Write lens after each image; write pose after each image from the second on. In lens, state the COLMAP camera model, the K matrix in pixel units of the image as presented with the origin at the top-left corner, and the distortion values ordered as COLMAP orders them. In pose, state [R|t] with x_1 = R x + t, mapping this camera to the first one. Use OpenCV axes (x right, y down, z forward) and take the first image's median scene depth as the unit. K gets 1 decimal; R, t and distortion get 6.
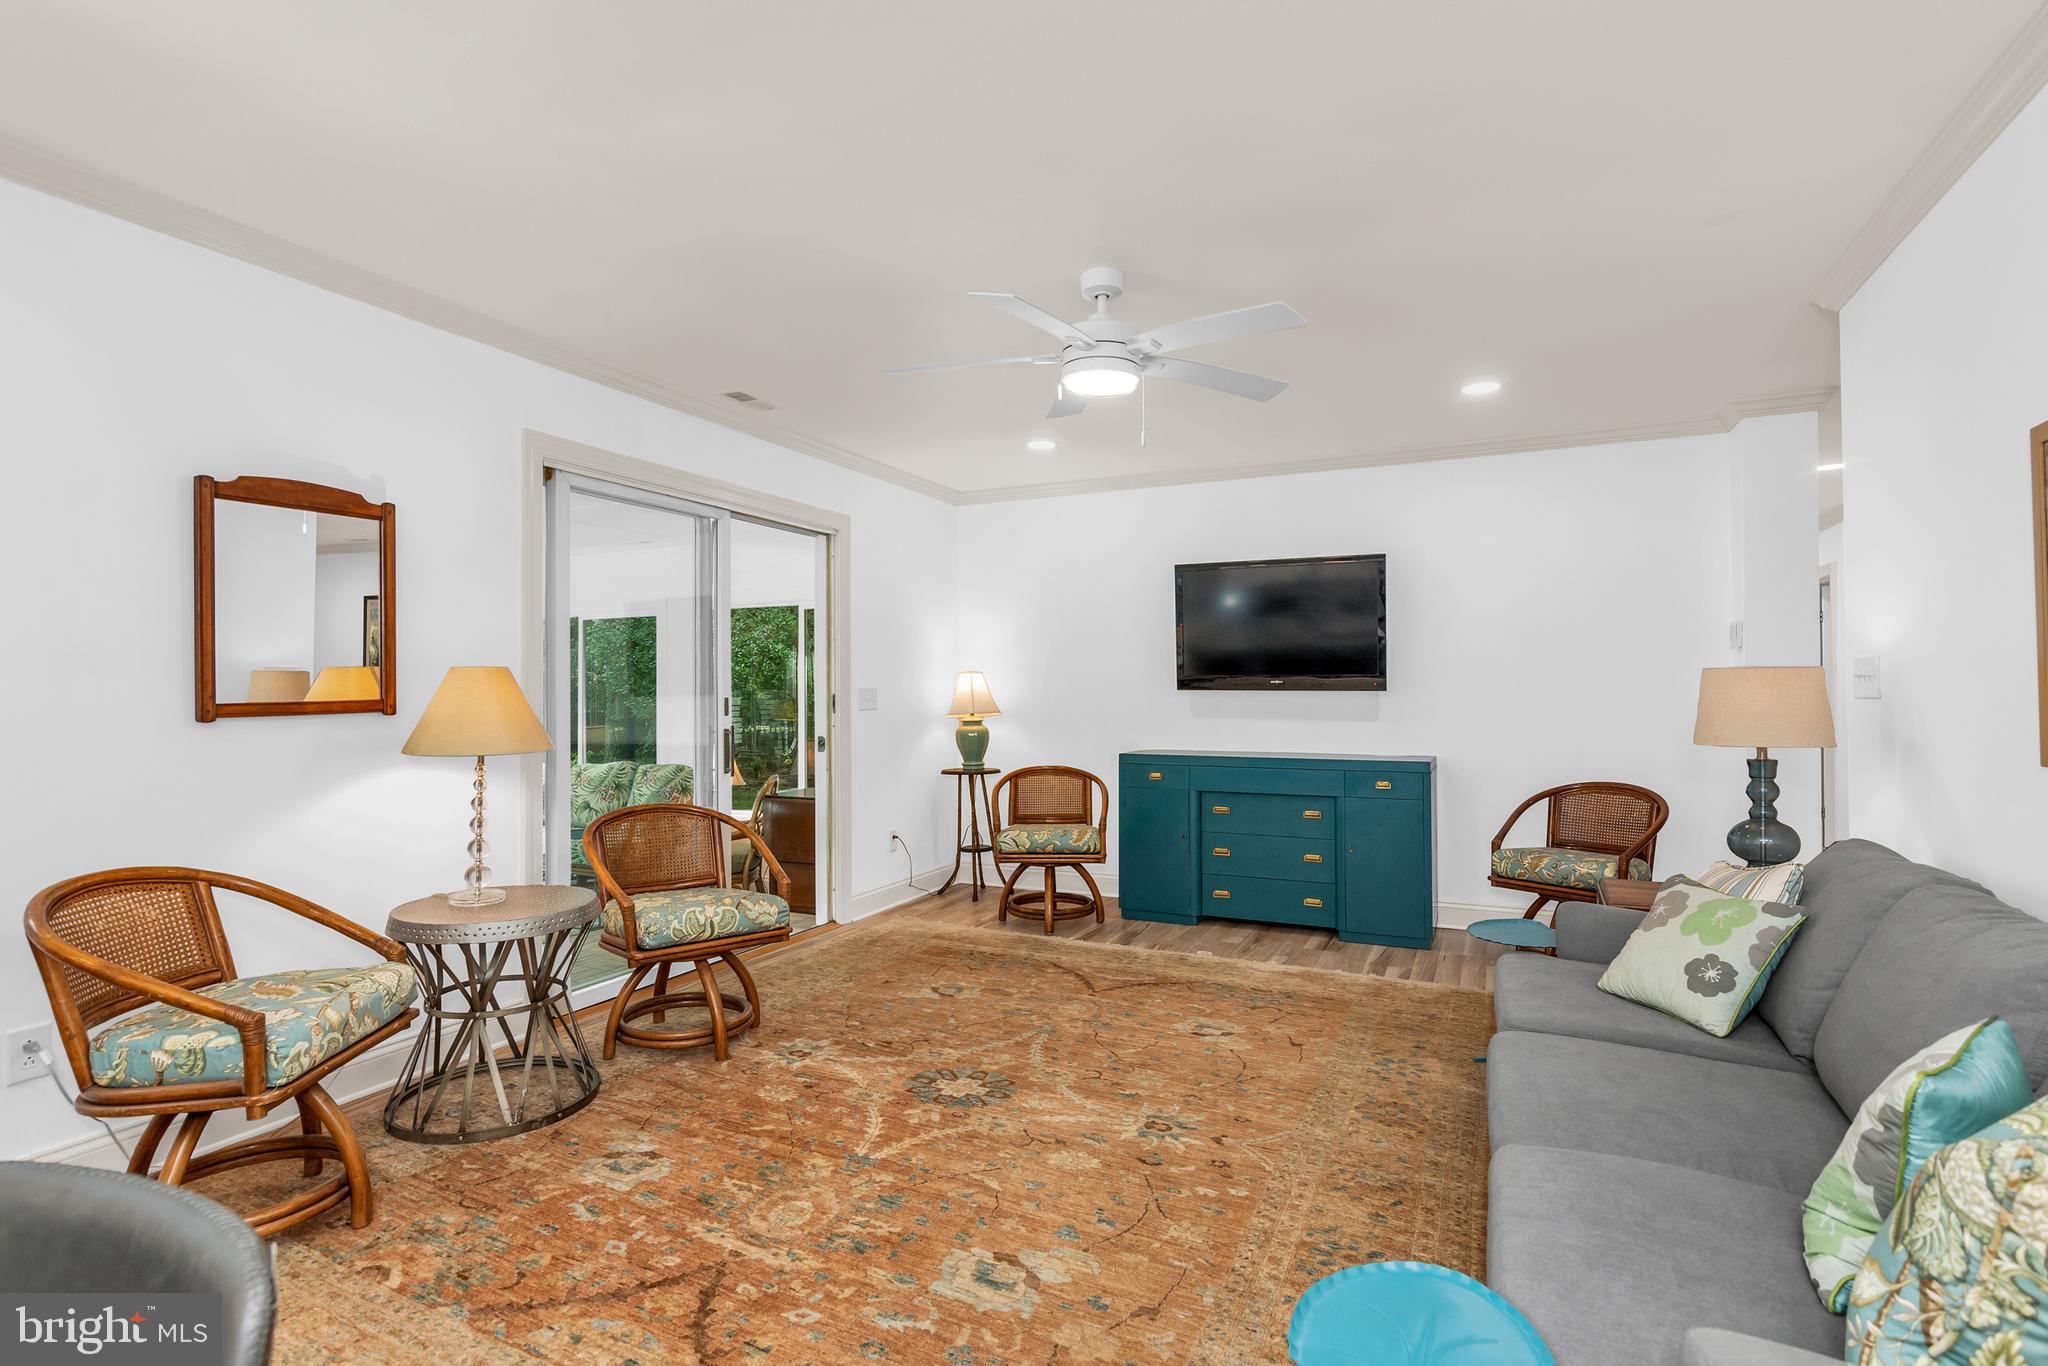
lens RADIAL K [[998.1, 0, 1010.1], [0, 998.1, 673.4], [0, 0, 1]] dist [-0.000786, 0.001033]
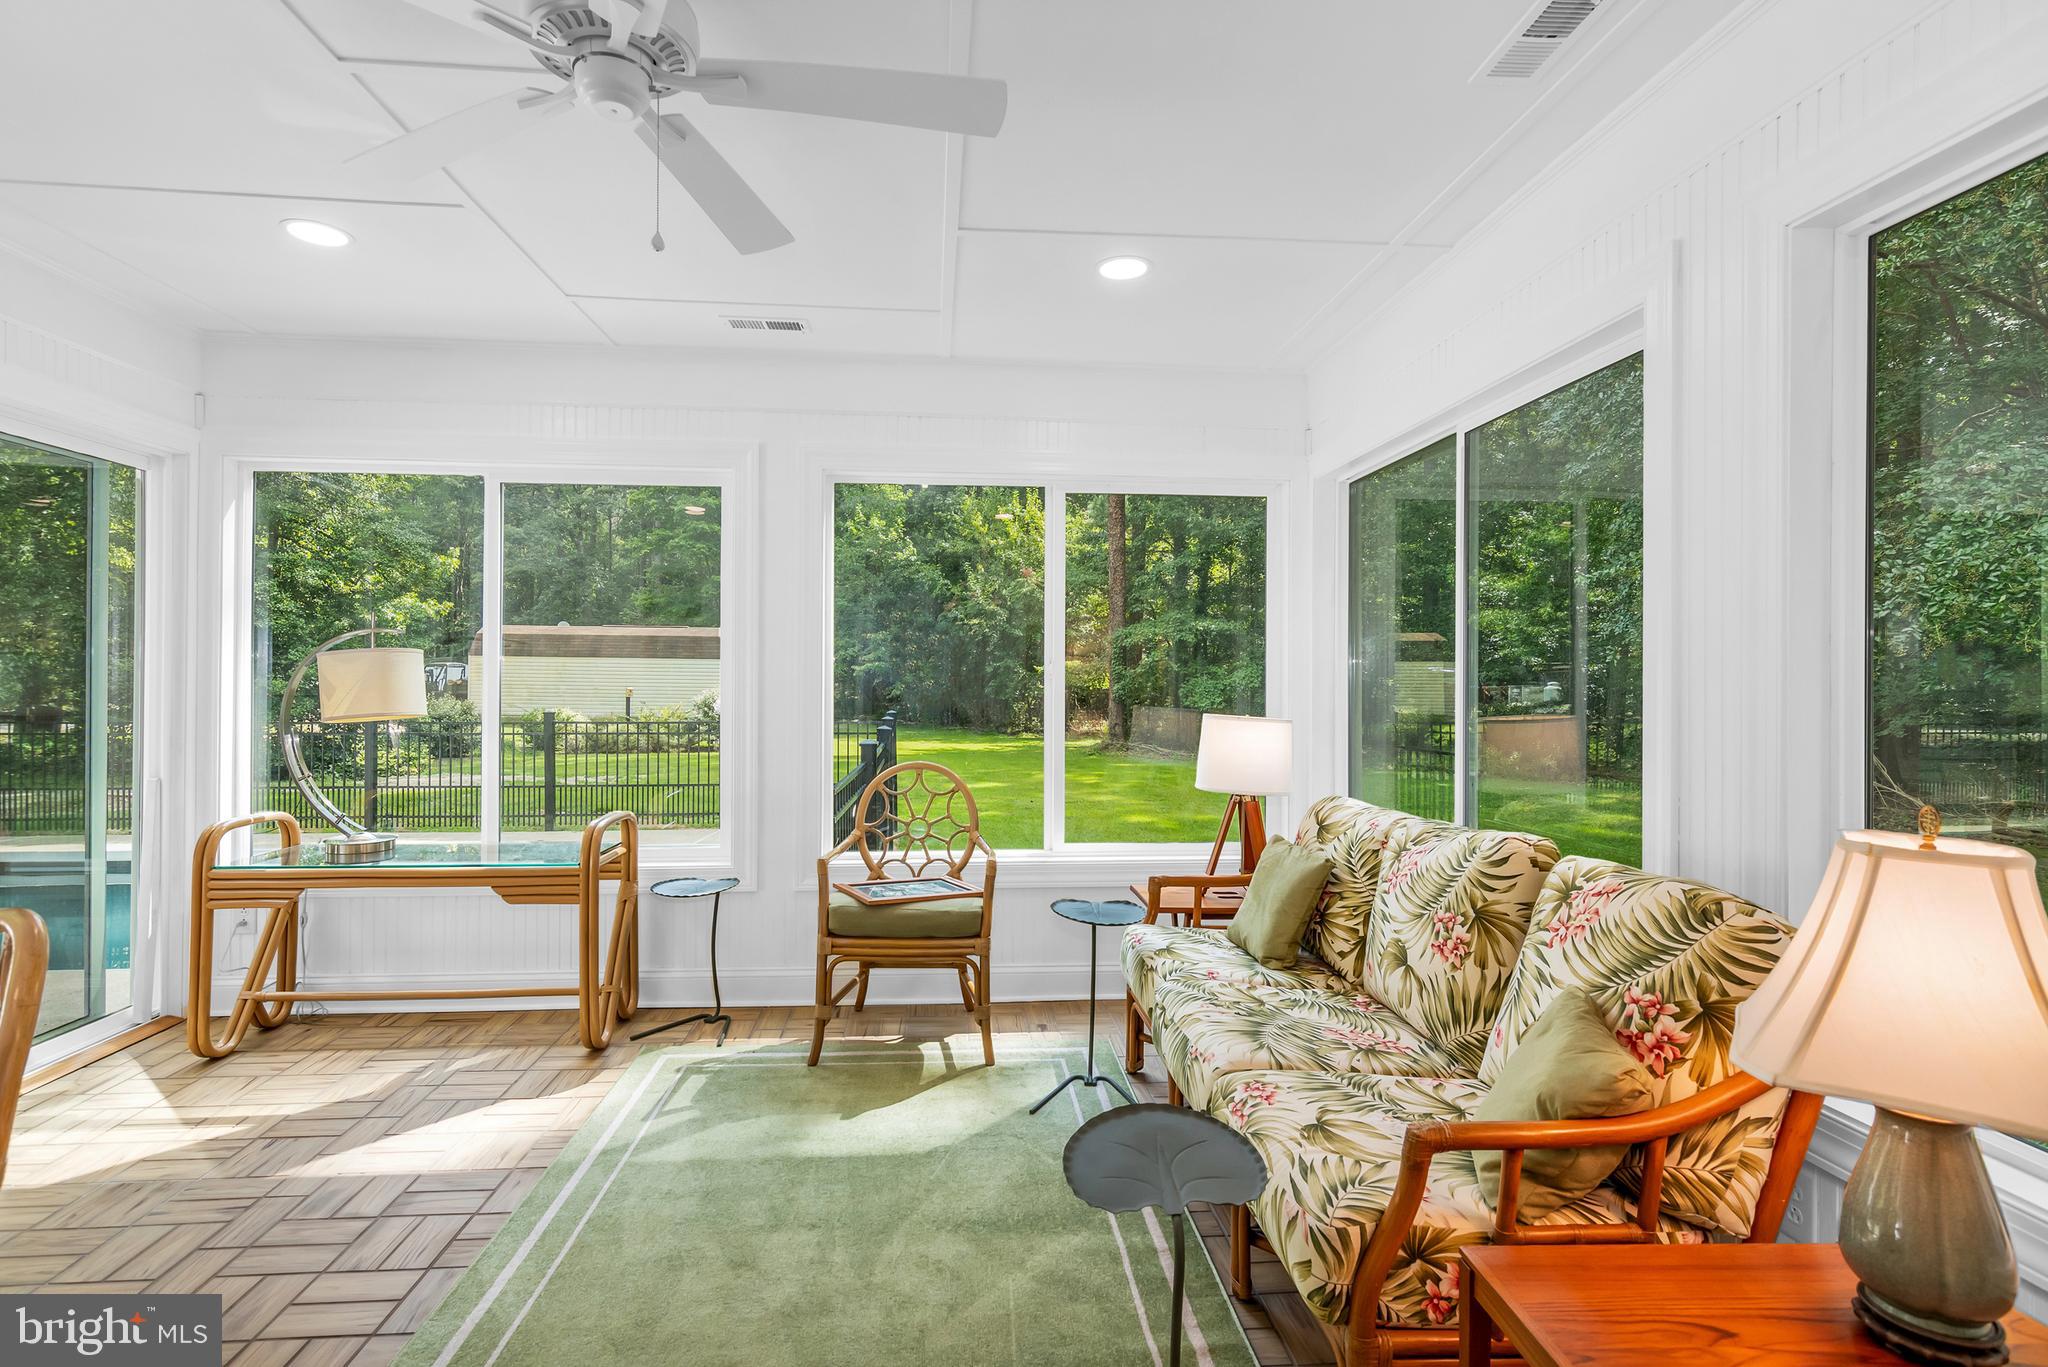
lens RADIAL K [[998.1, 0, 997.4], [0, 998.1, 685.9], [0, 0, 1]] dist [-0.000786, 0.001033]
pose [[0.494558, 0.008334, -0.869105, -0.487080], [0.012747, 0.999777, 0.016841, 0.091589], [0.869051, -0.019407, 0.494342, 1.680728]]
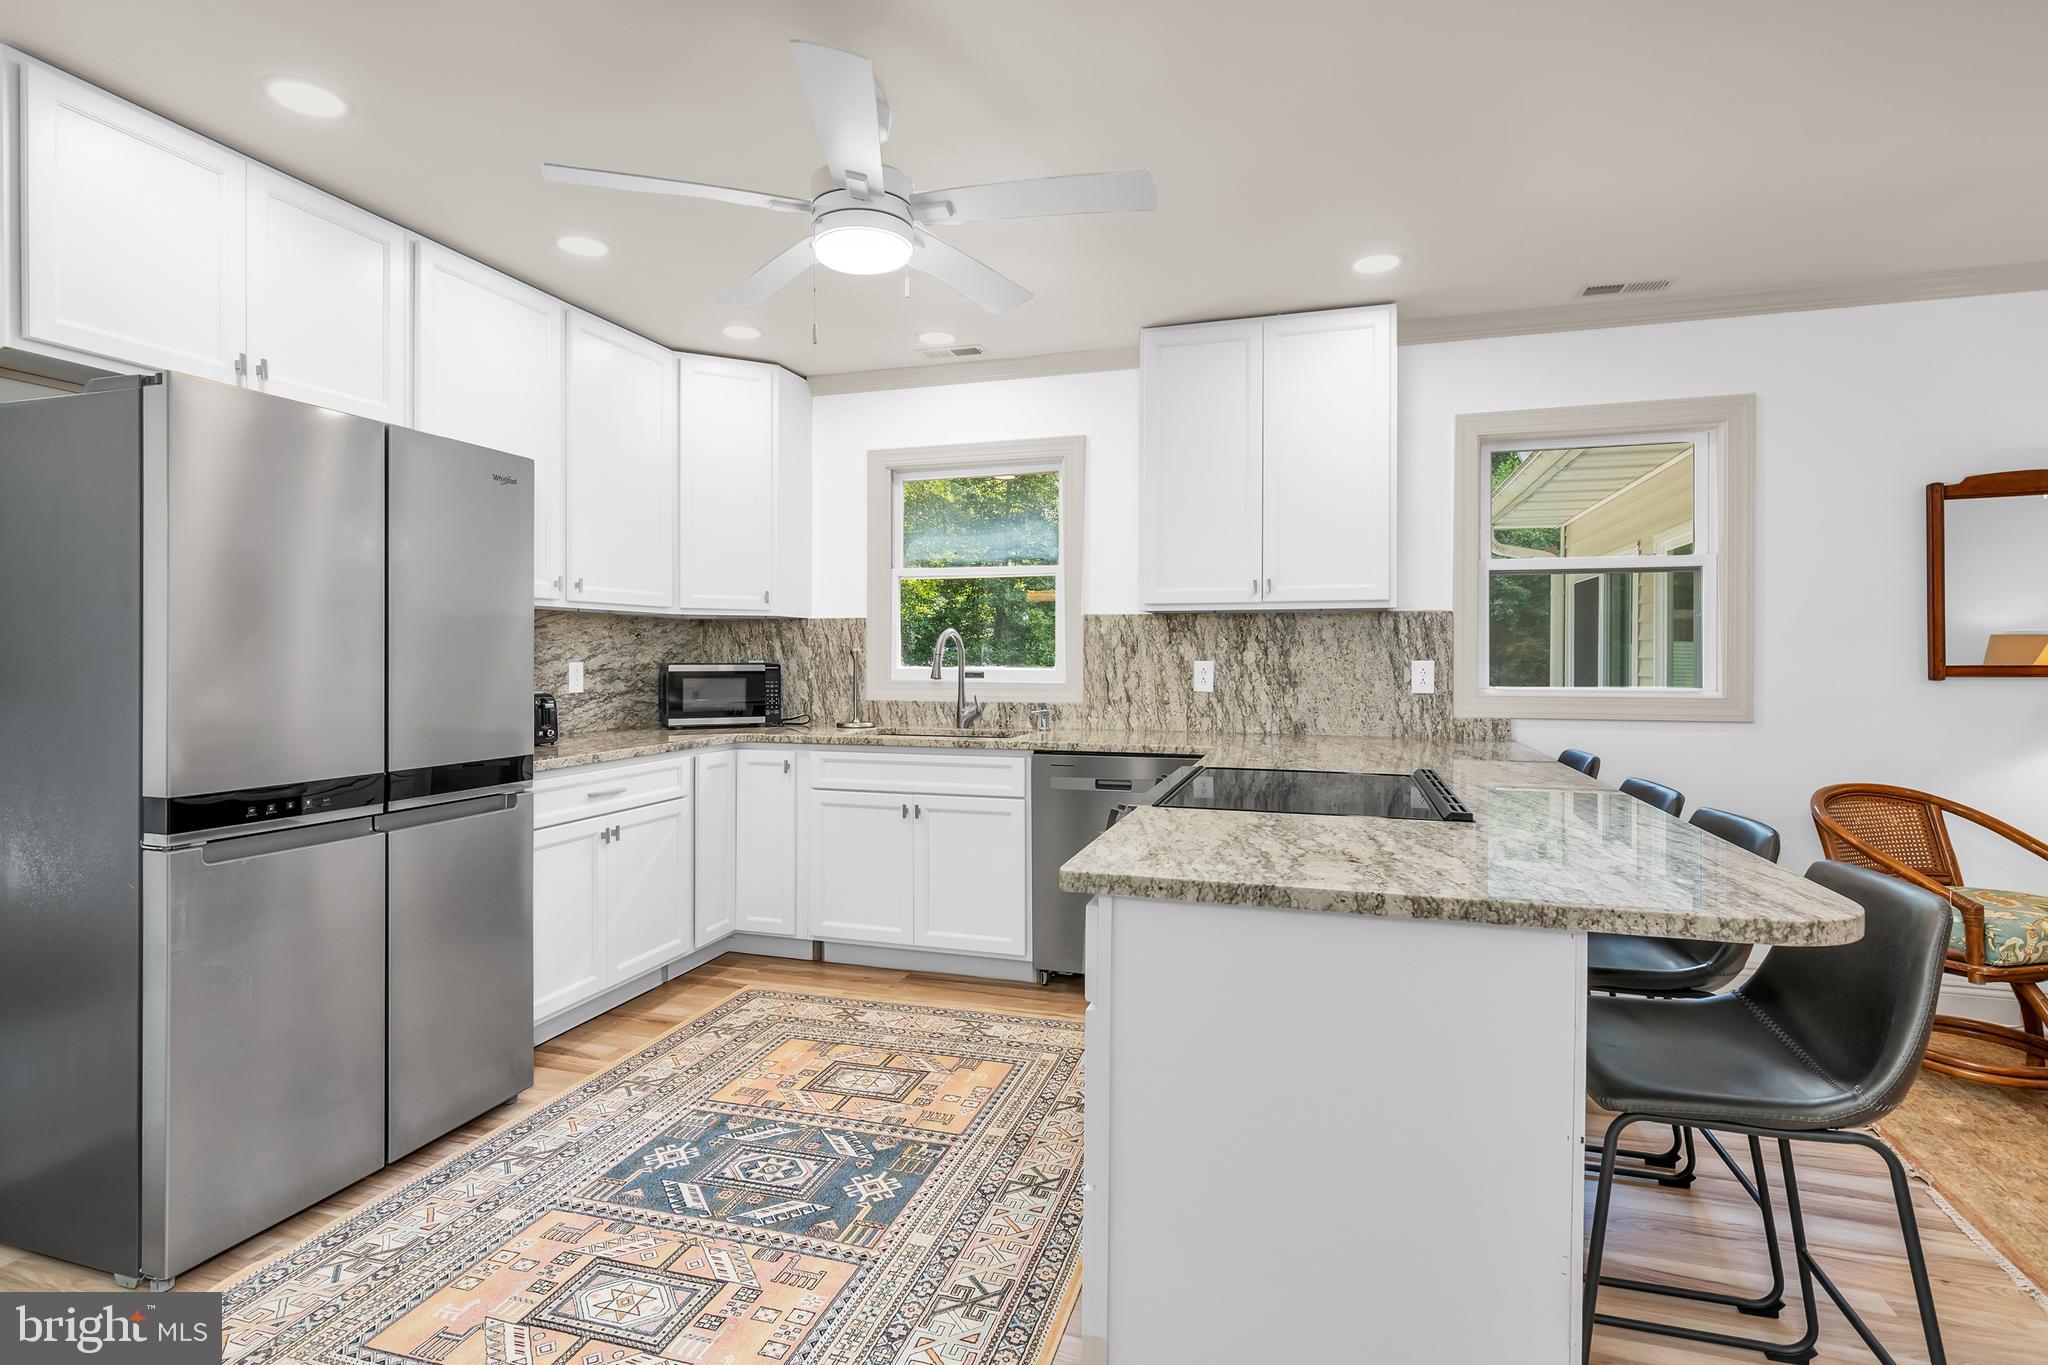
lens RADIAL K [[998.1, 0, 1017.7], [0, 998.1, 663.9], [0, 0, 1]] dist [-0.000786, 0.001033]
pose [[0.141334, 0.010965, -0.989901, 0.232399], [0.015021, 0.999800, 0.013219, -0.004895], [0.989848, -0.016738, 0.141141, -0.273423]]
